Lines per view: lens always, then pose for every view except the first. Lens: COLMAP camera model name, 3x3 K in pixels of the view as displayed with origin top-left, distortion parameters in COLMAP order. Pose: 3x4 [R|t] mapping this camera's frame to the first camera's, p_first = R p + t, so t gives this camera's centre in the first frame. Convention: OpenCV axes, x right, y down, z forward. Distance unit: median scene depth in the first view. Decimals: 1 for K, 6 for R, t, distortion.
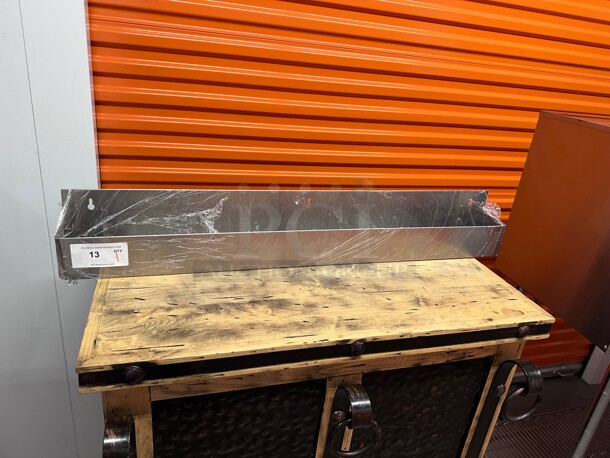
lens RADIAL K [[423.7, 0, 304.9], [0, 423.7, 215.8], [0, 0, 1]] dist [0.096176, -0.157699]
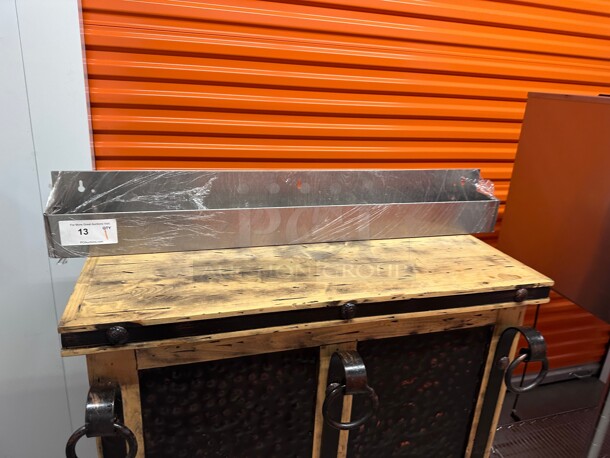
lens RADIAL K [[423.6, 0, 305.6], [0, 423.6, 212.1], [0, 0, 1]] dist [0.091640, -0.152838]
pose [[0.998908, -0.044318, -0.014818, 0.043676], [0.043082, 0.996232, -0.075275, 0.138512], [0.018098, 0.074554, 0.997053, 0.007513]]
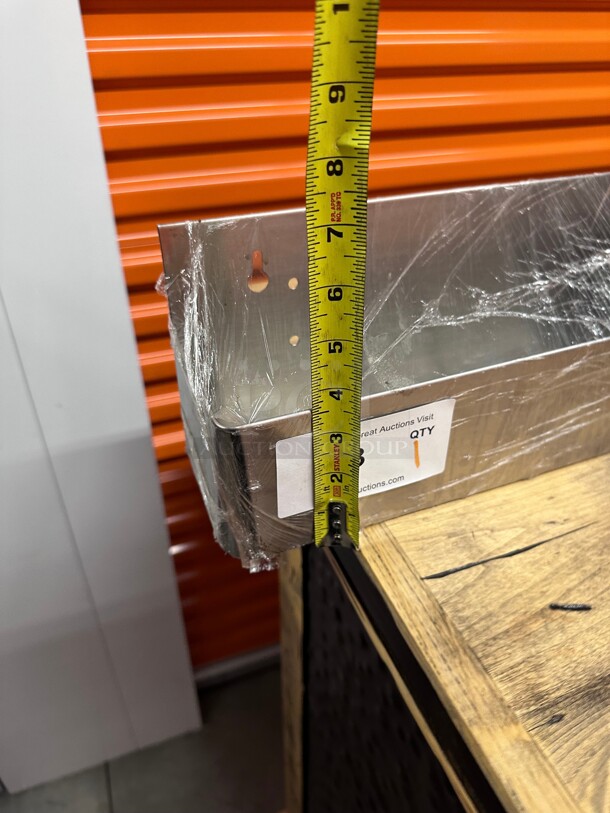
lens RADIAL K [[564.8, 0, 305.0], [0, 564.8, 406.5], [0, 0, 1]] dist [0.096176, -0.157699]
pose [[0.991797, -0.127672, -0.006199, -0.497234], [0.125309, 0.961579, 0.244260, -0.029691], [-0.025224, -0.243033, 0.969690, 0.651208]]
